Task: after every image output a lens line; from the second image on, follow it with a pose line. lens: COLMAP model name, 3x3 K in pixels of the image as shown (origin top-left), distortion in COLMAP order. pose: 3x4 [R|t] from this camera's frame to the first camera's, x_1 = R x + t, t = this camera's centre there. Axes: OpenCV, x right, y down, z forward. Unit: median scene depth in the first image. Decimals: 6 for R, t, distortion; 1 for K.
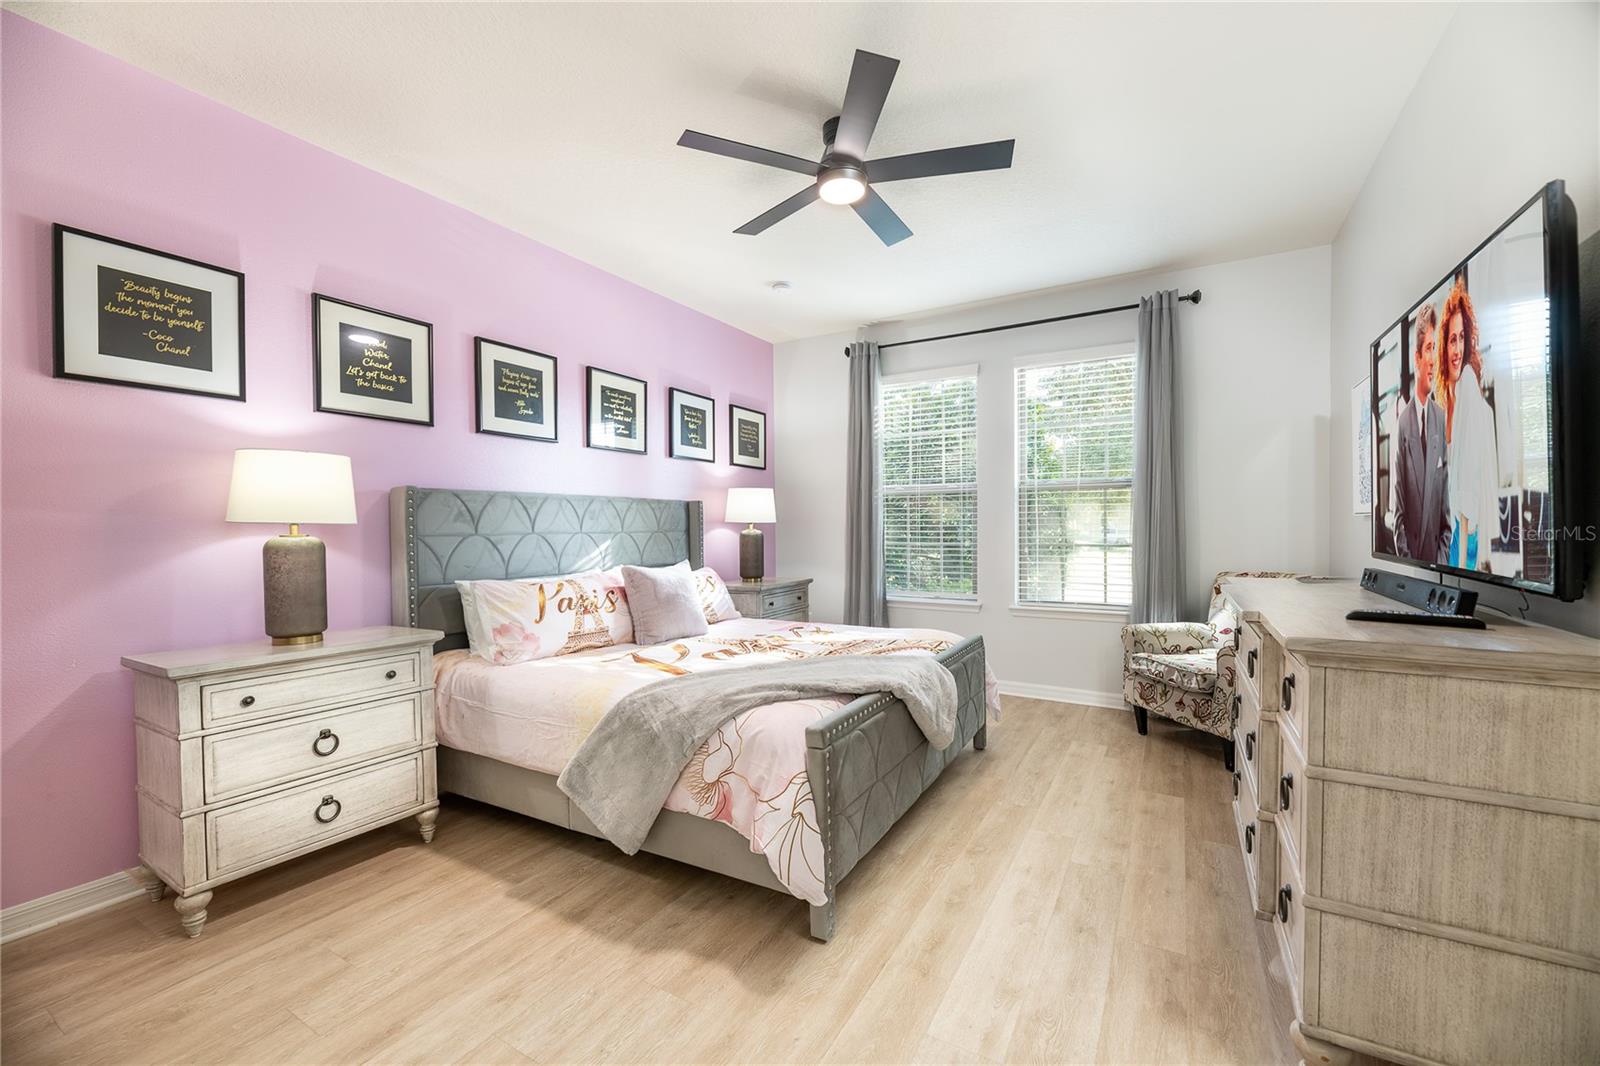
lens RADIAL K [[645.4, 0, 800.0], [0, 645.4, 533.0], [0, 0, 1]] dist [-0.000070, -0.000026]
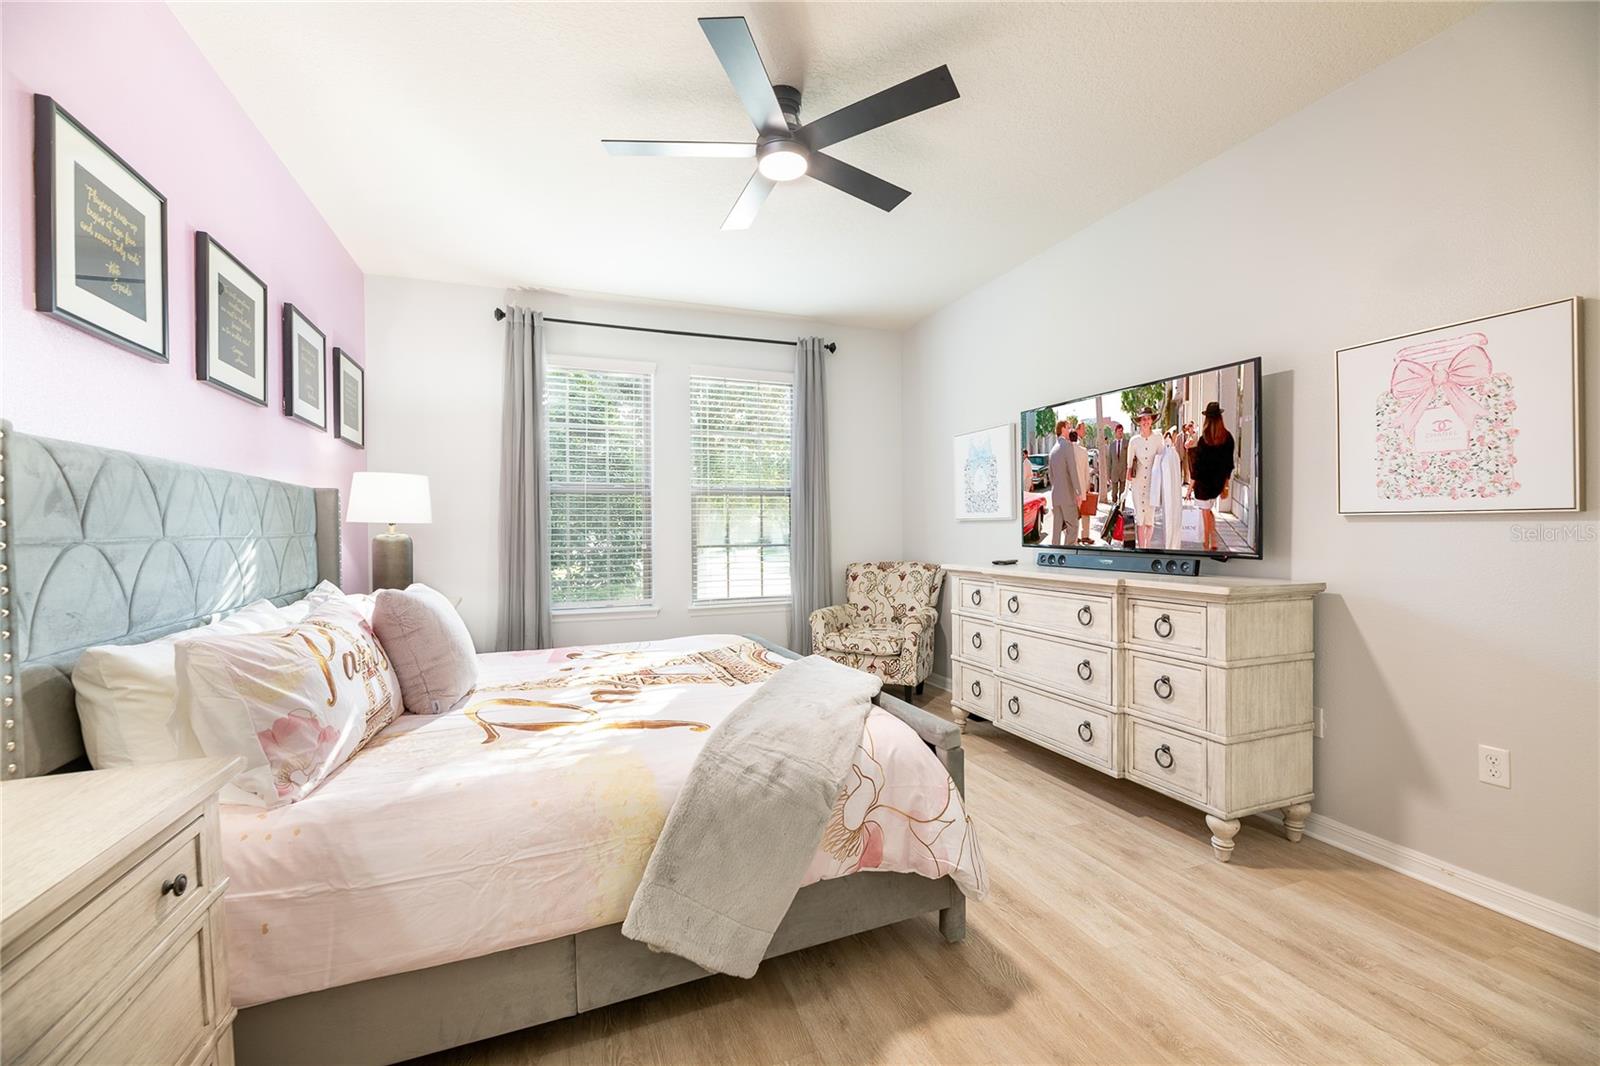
lens RADIAL K [[644.5, 0, 799.8], [0, 644.5, 528.8], [0, 0, 1]] dist [-0.000396, -0.000068]
pose [[0.629463, 0.000650, 0.777030, -0.496709], [0.011651, 0.999879, -0.010274, 0.003161], [-0.776943, 0.015521, 0.629379, 0.311736]]
